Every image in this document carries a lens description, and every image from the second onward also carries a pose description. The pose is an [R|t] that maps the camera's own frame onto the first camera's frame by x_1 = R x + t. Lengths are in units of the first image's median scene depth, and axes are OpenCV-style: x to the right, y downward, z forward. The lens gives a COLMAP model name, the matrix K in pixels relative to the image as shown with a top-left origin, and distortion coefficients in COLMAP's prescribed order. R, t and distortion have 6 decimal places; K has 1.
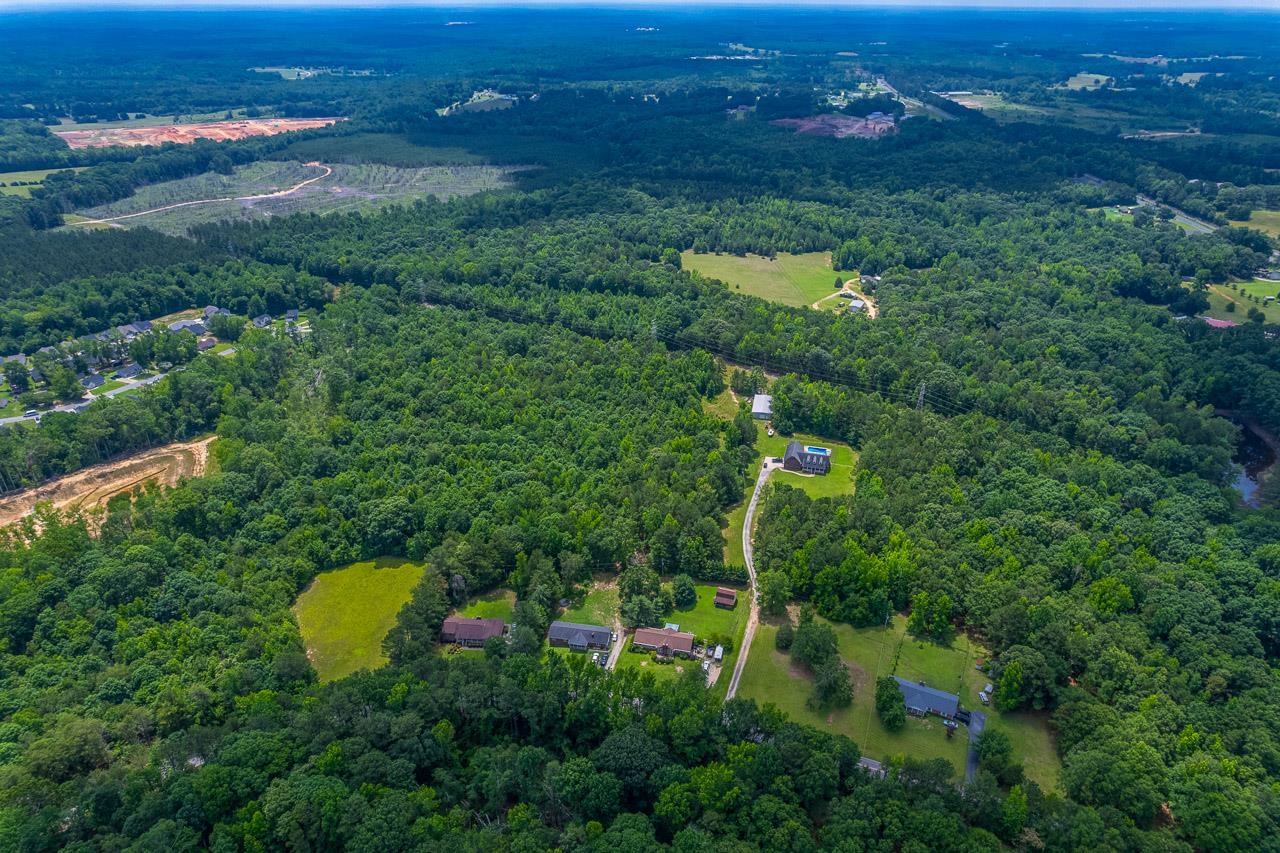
lens RADIAL K [[833.4, 0, 640.0], [0, 833.4, 426.5], [0, 0, 1]] dist [-0.068578, 0.063562]
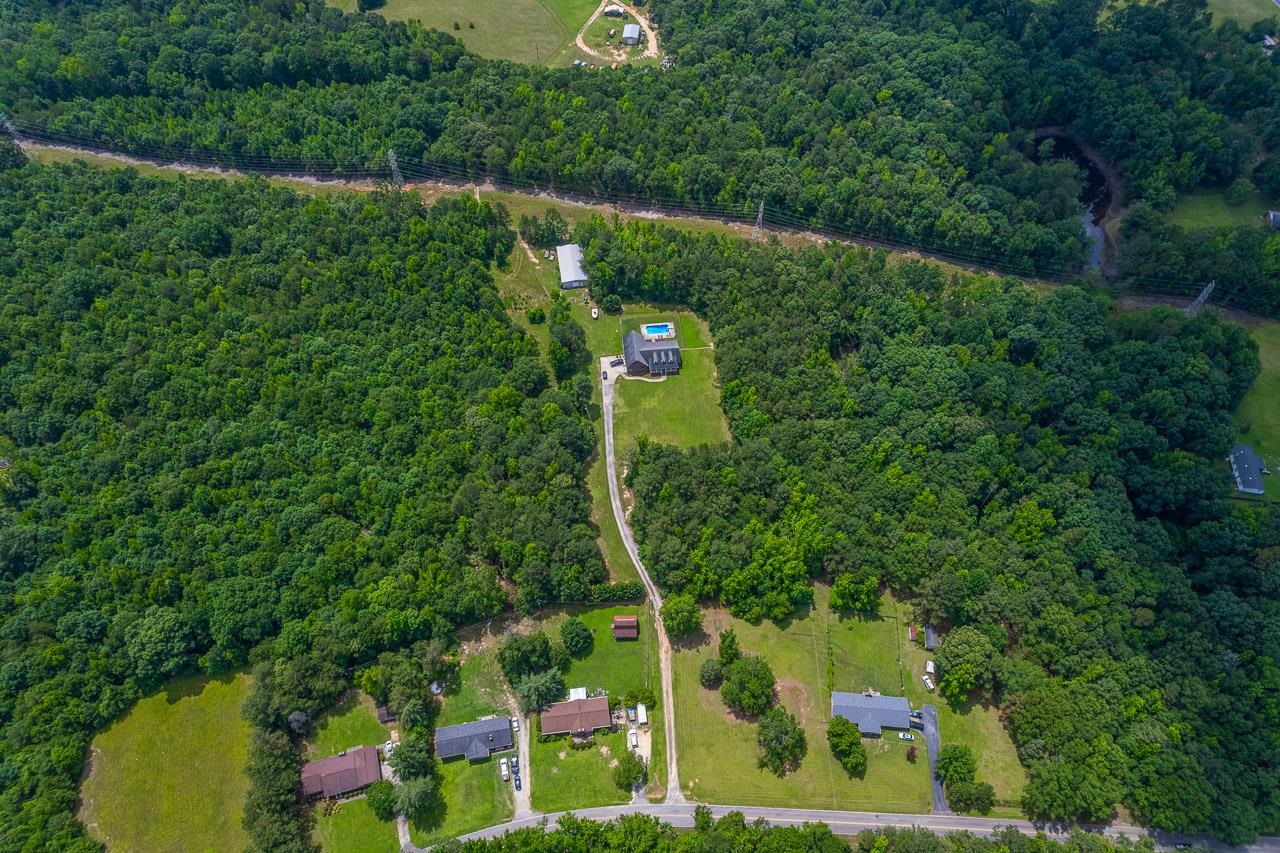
lens RADIAL K [[833.4, 0, 640.0], [0, 833.4, 426.5], [0, 0, 1]] dist [-0.068578, 0.063562]
pose [[0.933892, -0.294667, 0.202528, 0.005103], [0.171771, 0.866515, 0.468664, -0.289864], [-0.313593, -0.402893, 0.859847, 0.284772]]
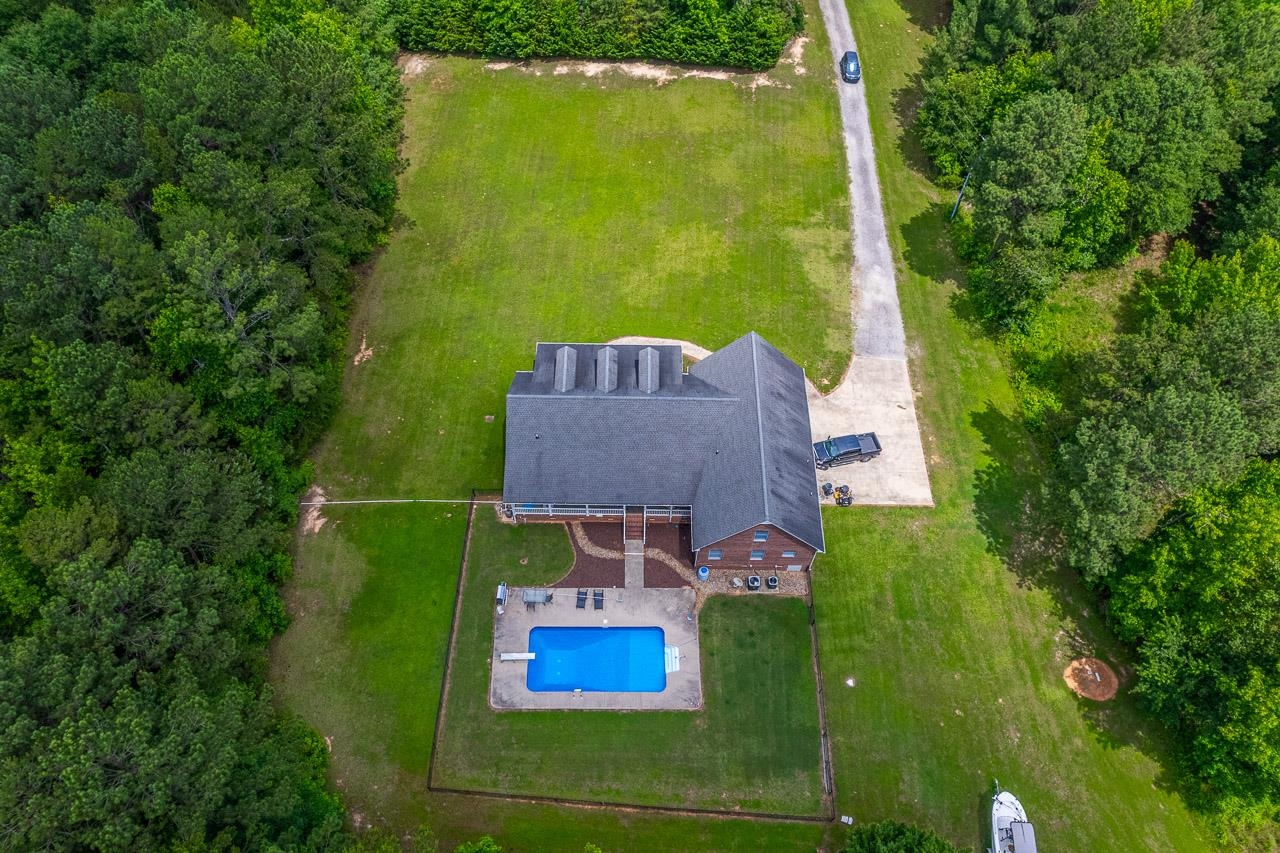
lens RADIAL K [[833.4, 0, 640.0], [0, 833.4, 426.5], [0, 0, 1]] dist [-0.068578, 0.063562]
pose [[-0.967906, 0.197848, -0.154968, 0.233399], [-0.140674, 0.084450, 0.986448, -0.109282], [0.208253, 0.976588, -0.053908, 1.032792]]
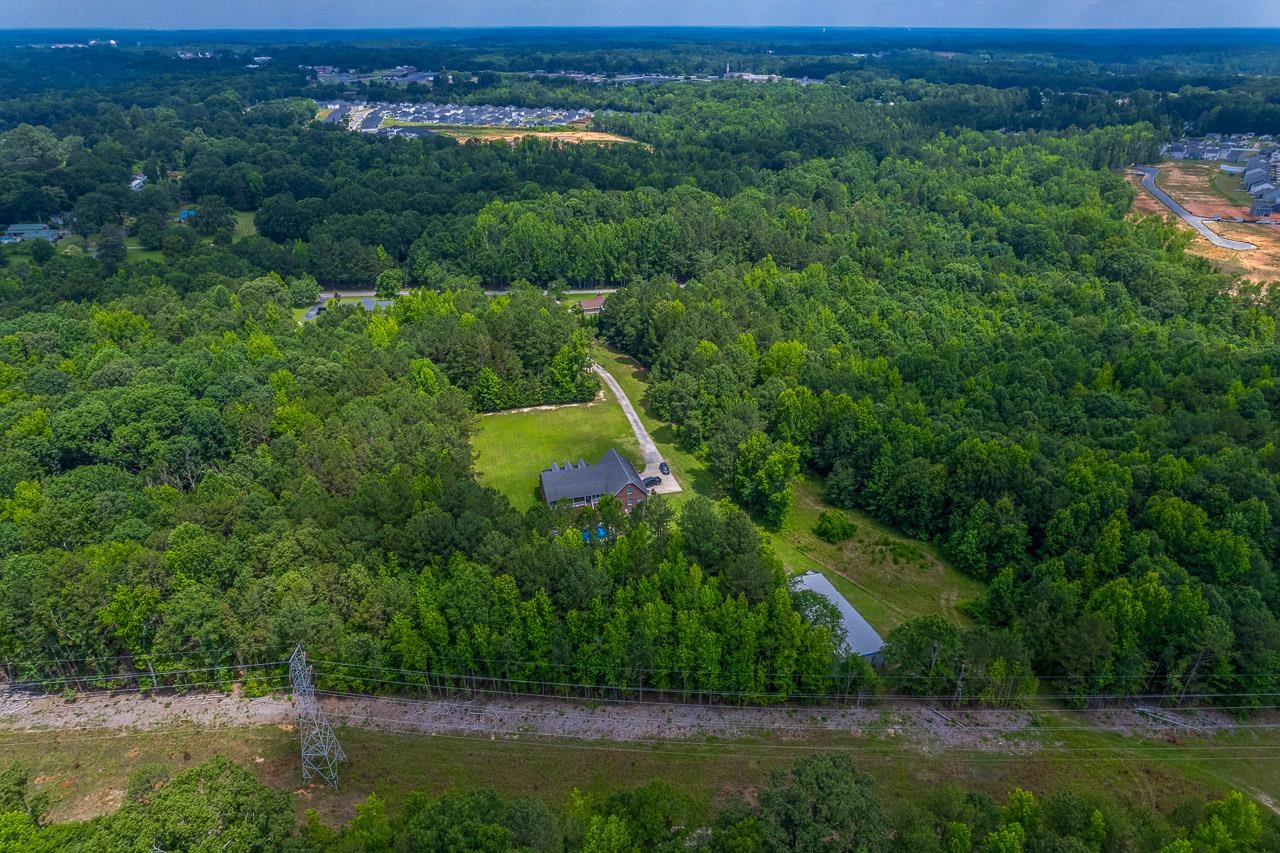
lens RADIAL K [[833.4, 0, 640.0], [0, 833.4, 426.5], [0, 0, 1]] dist [-0.068578, 0.063562]
pose [[-0.853727, 0.223156, -0.470479, 0.396443], [-0.248901, 0.618734, 0.745129, -0.335168], [0.457382, 0.753239, -0.472687, 1.238385]]
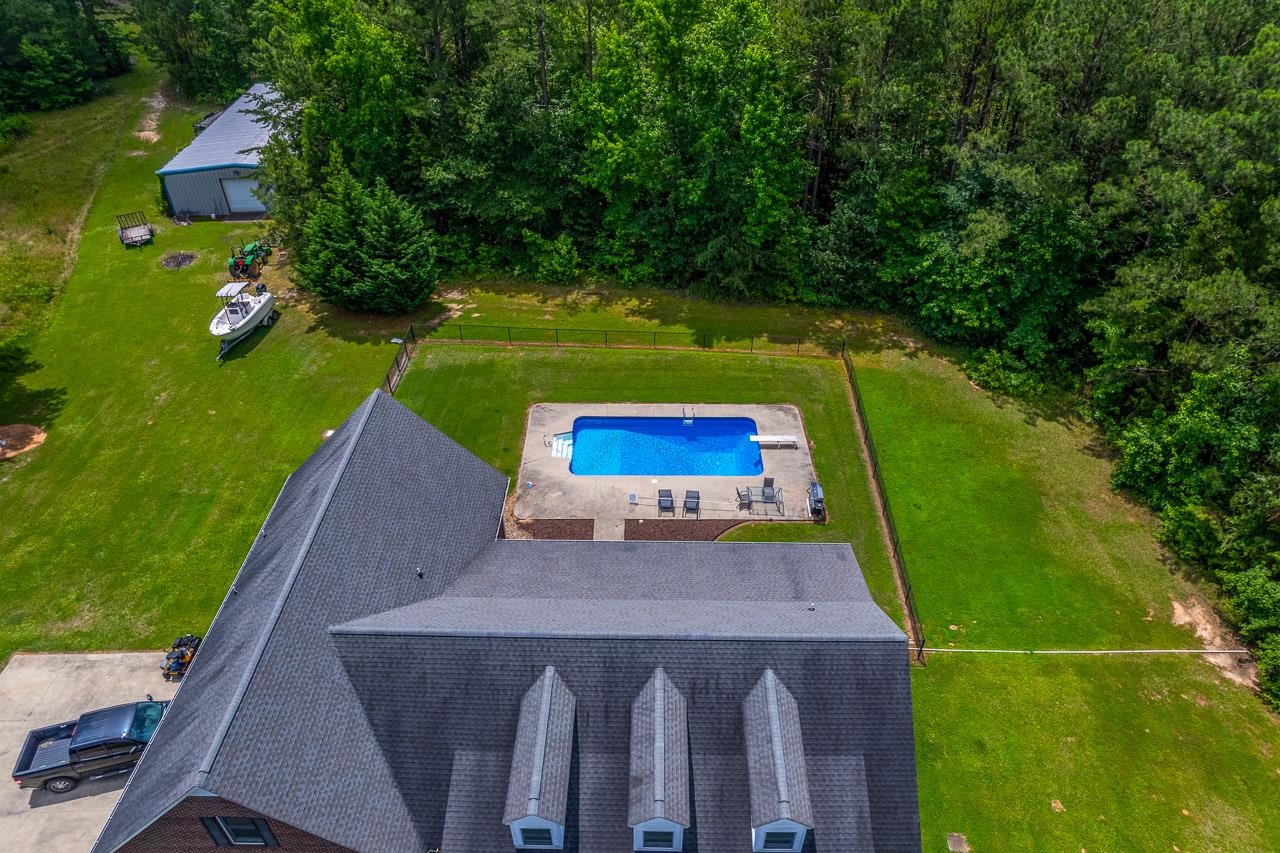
lens RADIAL K [[833.4, 0, 640.0], [0, 833.4, 426.5], [0, 0, 1]] dist [-0.068578, 0.063562]
pose [[0.971240, -0.146621, 0.187606, 0.205204], [0.112362, 0.976898, 0.181786, 0.009351], [-0.209925, -0.155478, 0.965276, 0.965369]]
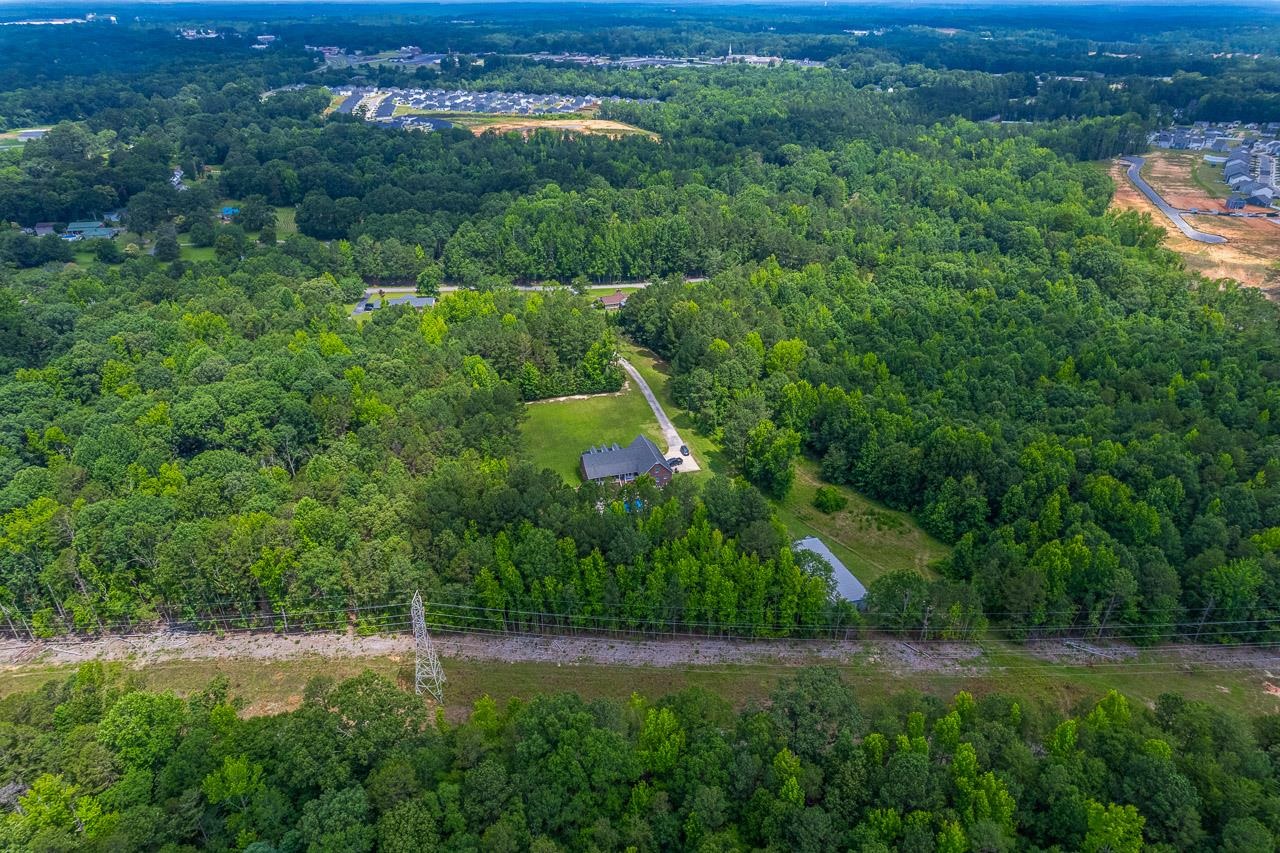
lens RADIAL K [[833.4, 0, 640.0], [0, 833.4, 426.5], [0, 0, 1]] dist [-0.068578, 0.063562]
pose [[-0.853303, 0.237979, -0.463939, 0.448912], [-0.248522, 0.596574, 0.763109, -0.400106], [0.458378, 0.766463, -0.449916, 1.263967]]
